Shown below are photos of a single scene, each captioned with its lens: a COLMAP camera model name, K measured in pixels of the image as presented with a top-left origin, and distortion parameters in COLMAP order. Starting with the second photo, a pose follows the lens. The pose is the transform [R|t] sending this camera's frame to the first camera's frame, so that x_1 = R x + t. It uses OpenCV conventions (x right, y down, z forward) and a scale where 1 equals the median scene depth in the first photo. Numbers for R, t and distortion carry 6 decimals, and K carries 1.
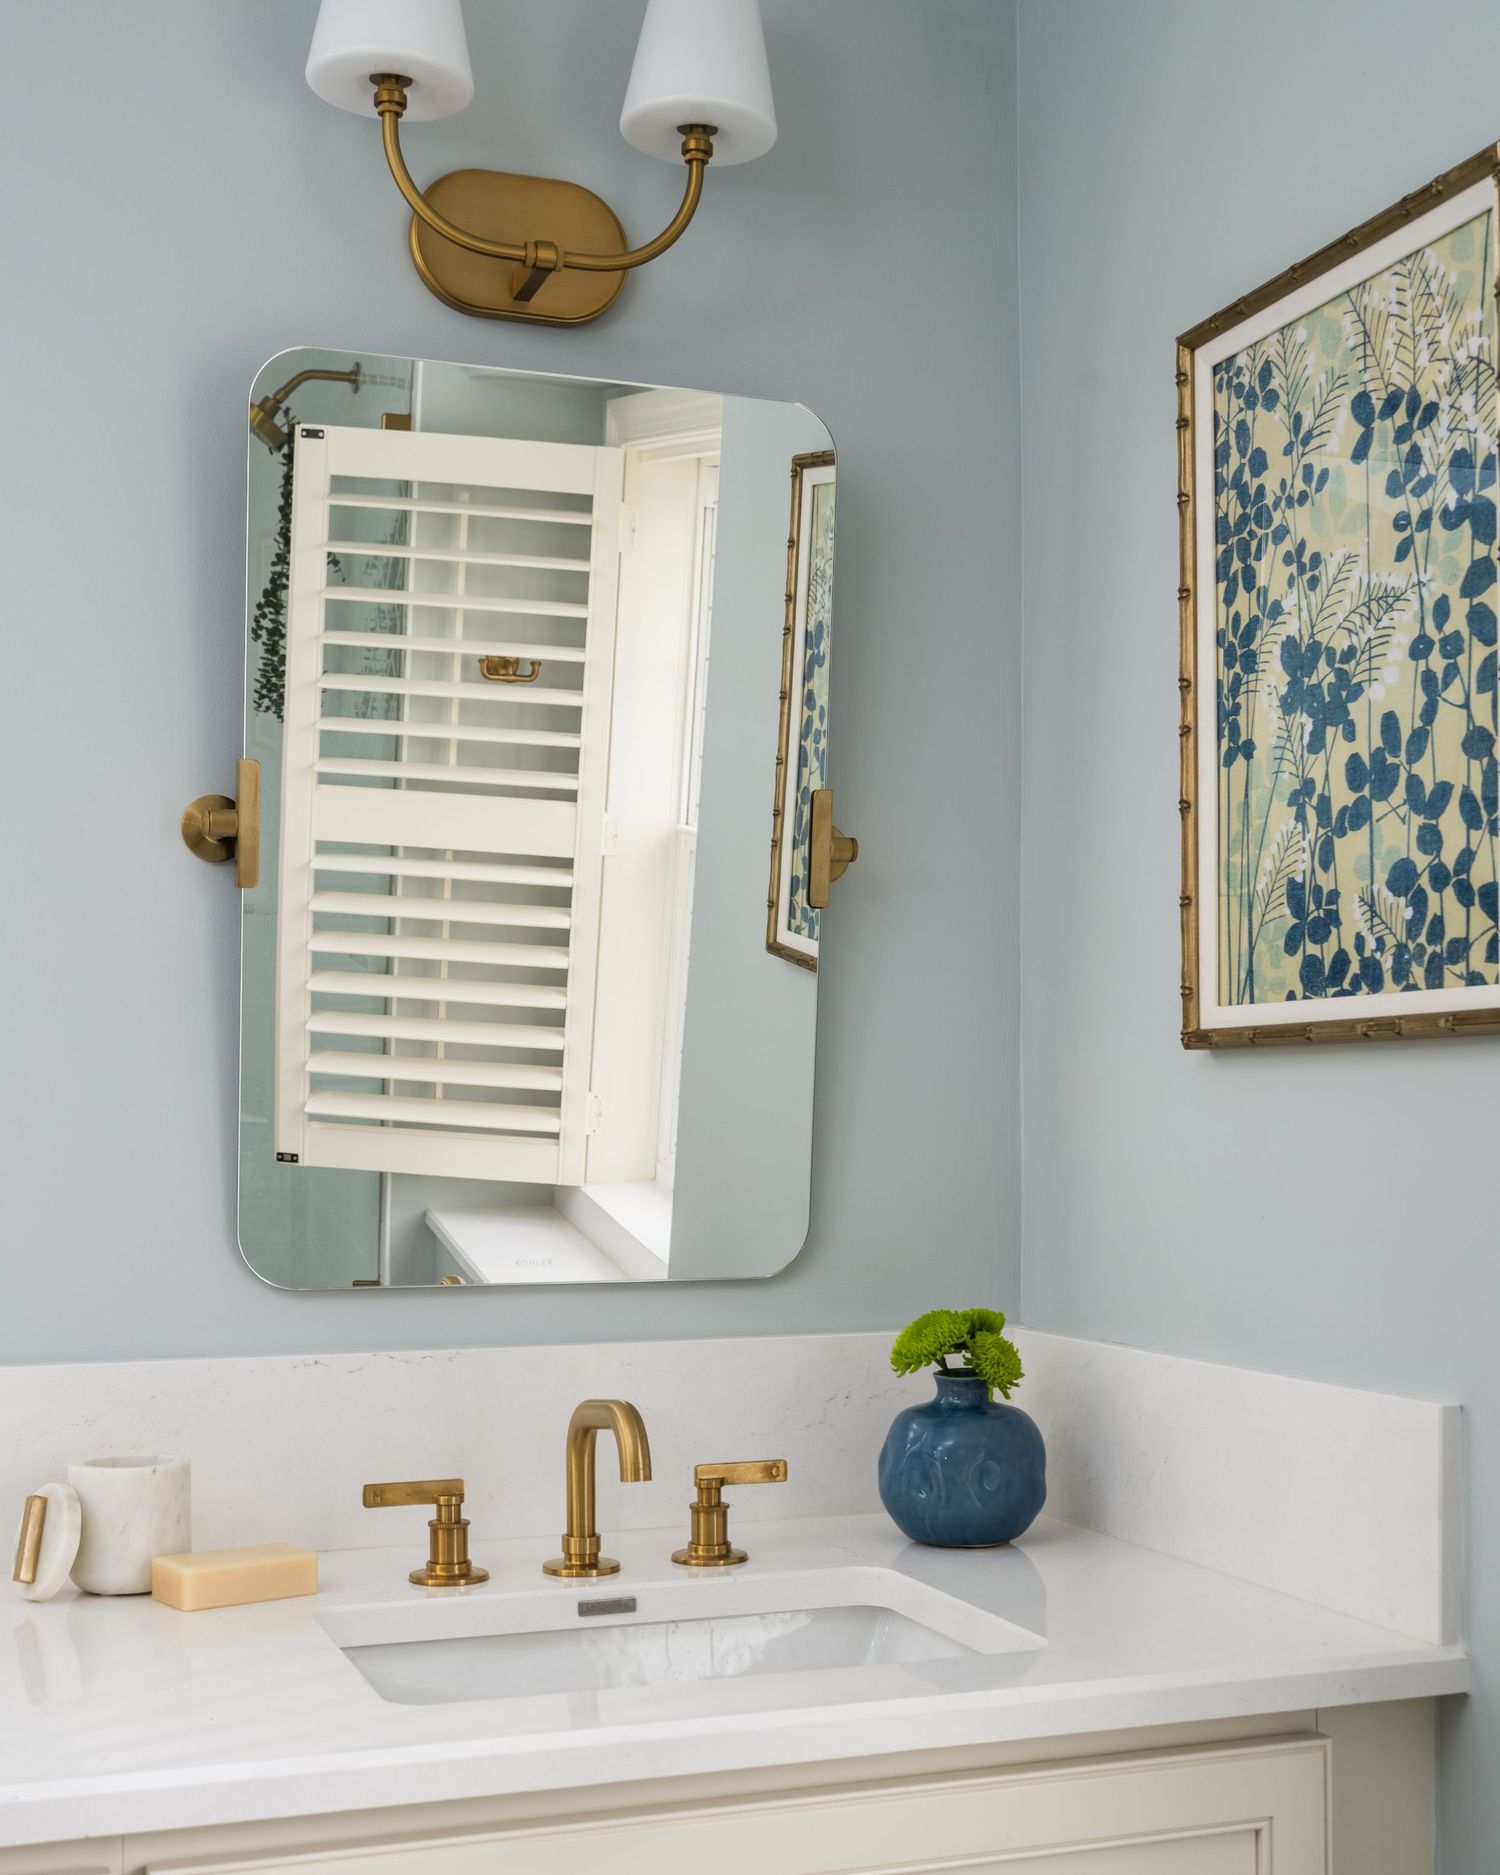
lens RADIAL K [[2287.4, 0, 749.8], [0, 2287.4, 1103.1], [0, 0, 1]] dist [0.004088, -0.019633]
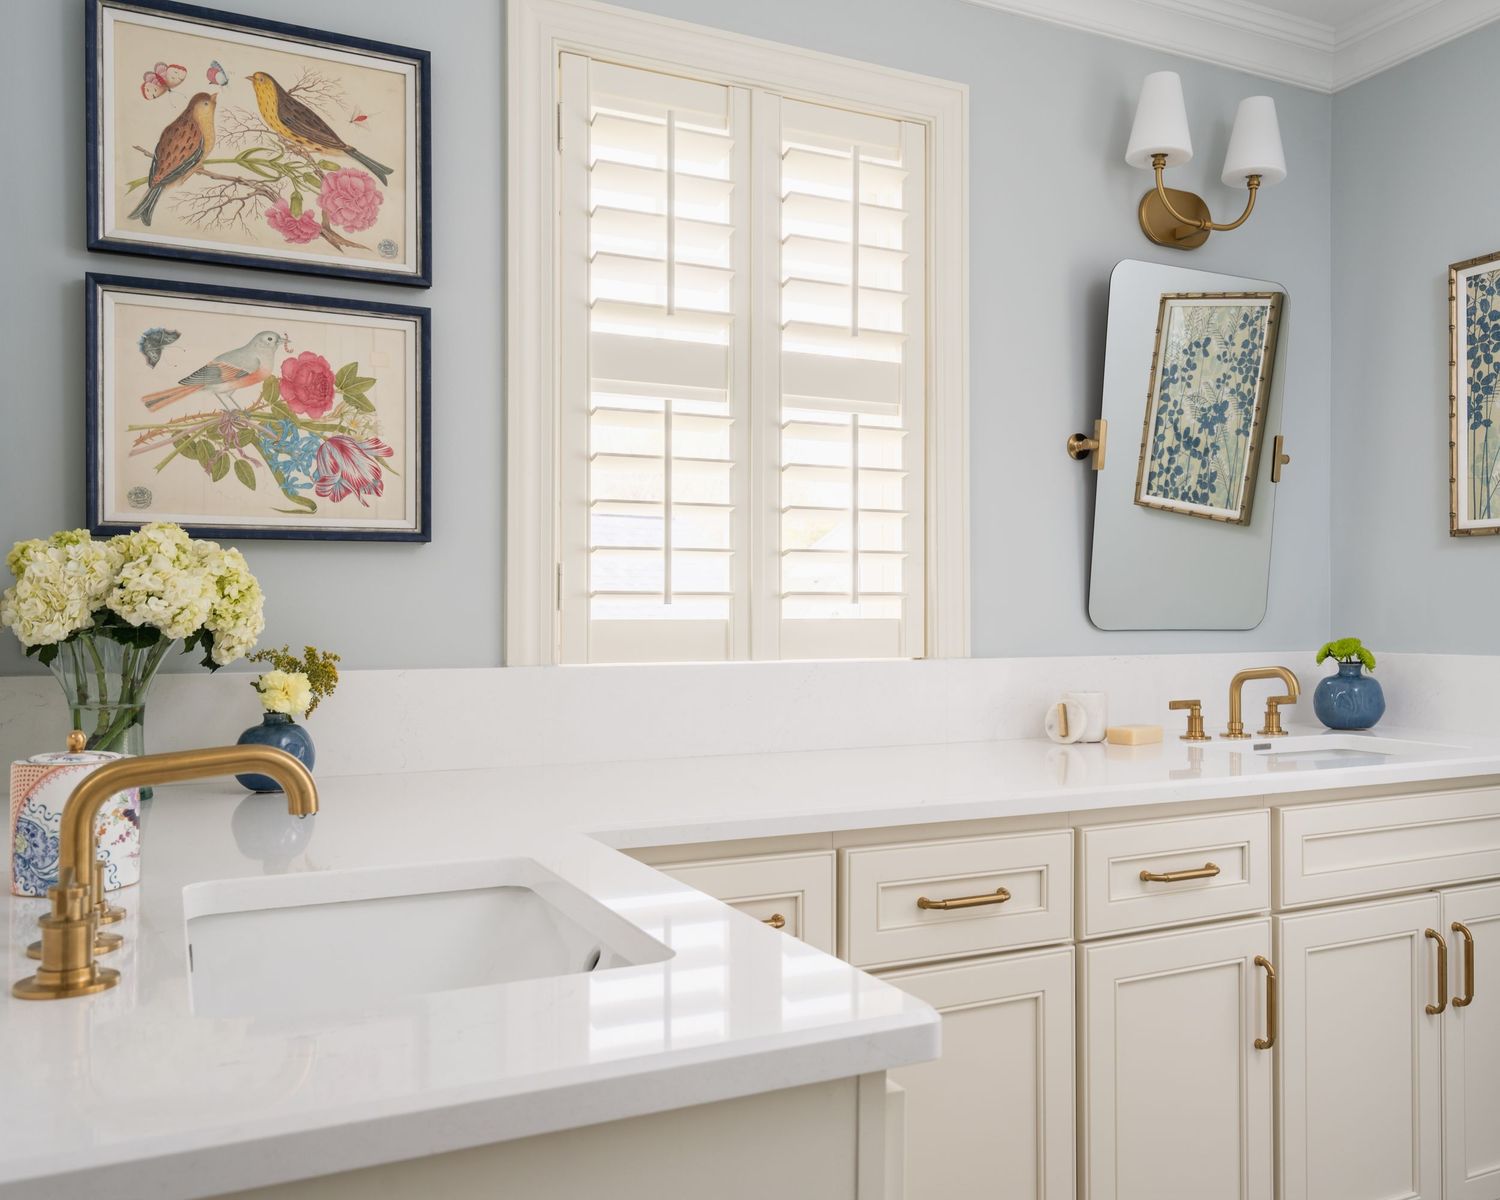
lens RADIAL K [[1221.3, 0, 790.0], [0, 1221.3, 599.9], [0, 0, 1]] dist [0.004912, 0.000992]
pose [[0.995088, 0.003463, 0.098938, -0.732956], [-0.003261, 0.999992, -0.002196, 0.056802], [-0.098945, 0.001863, 0.995091, -0.335428]]
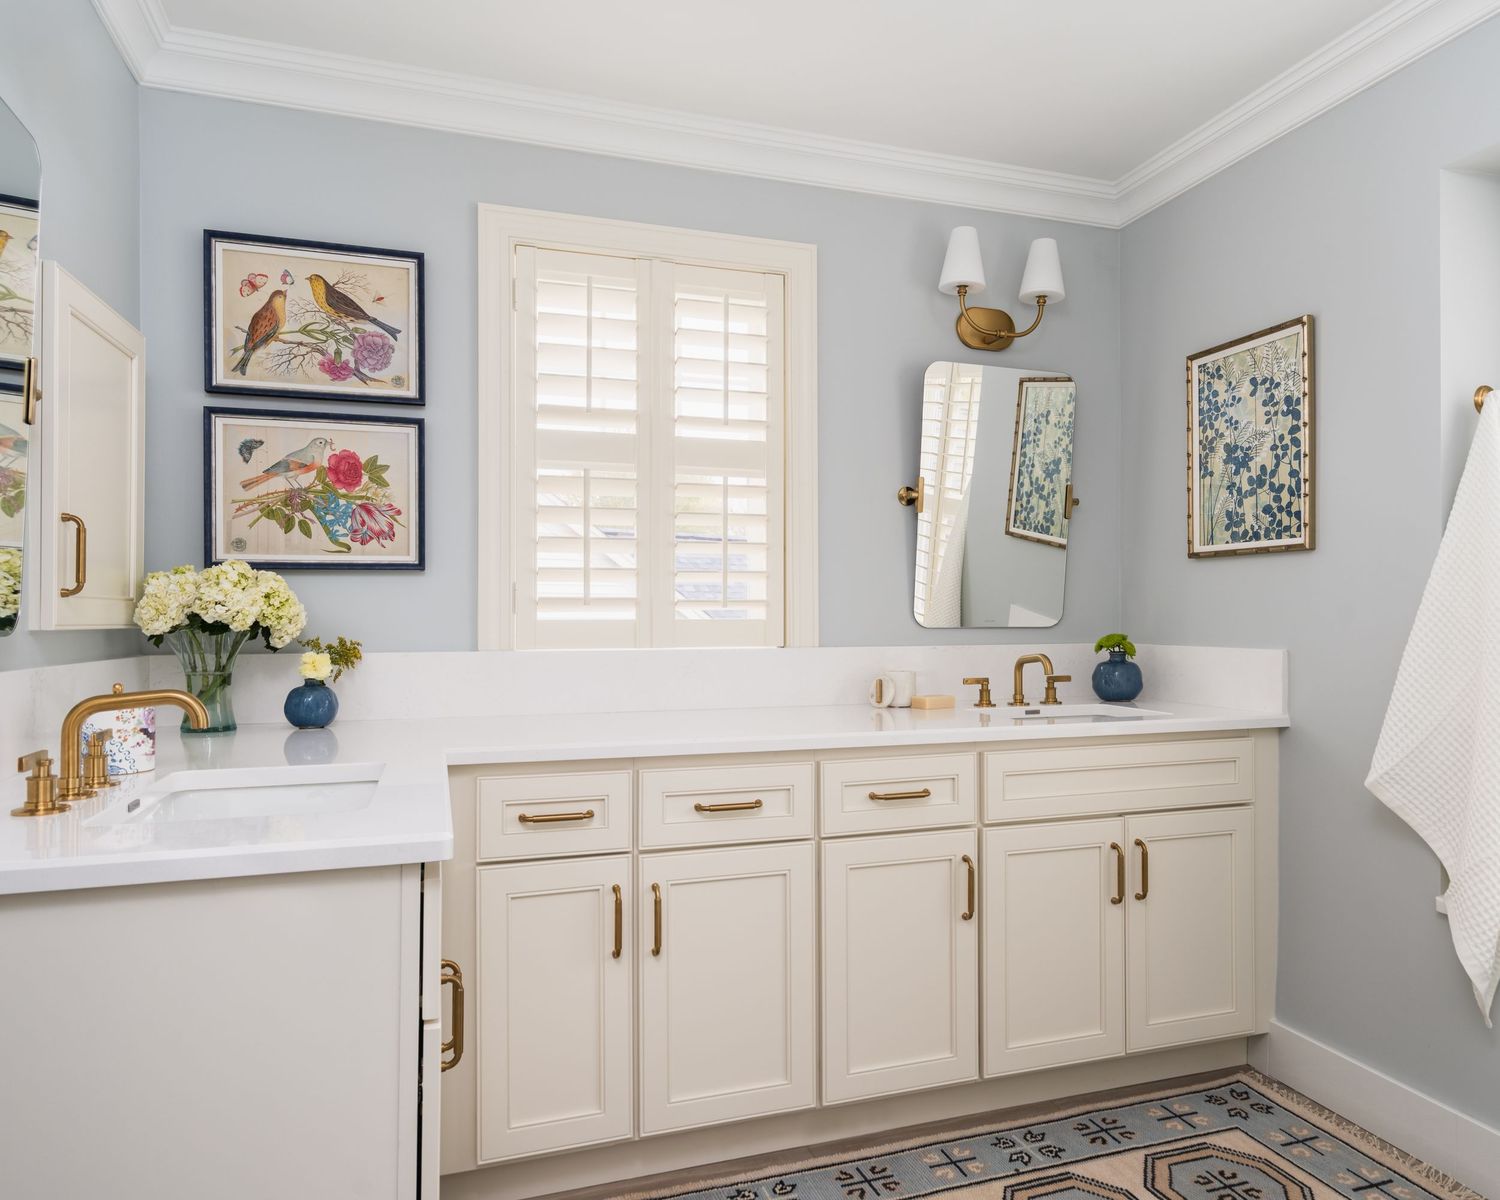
lens RADIAL K [[962.9, 0, 772.7], [0, 962.9, 606.9], [0, 0, 1]] dist [0.003561, 0.000836]
pose [[0.999362, 0.000997, -0.035708, -0.415443], [-0.001018, 0.999999, -0.000559, 0.055161], [0.035707, 0.000595, 0.999362, -0.532080]]
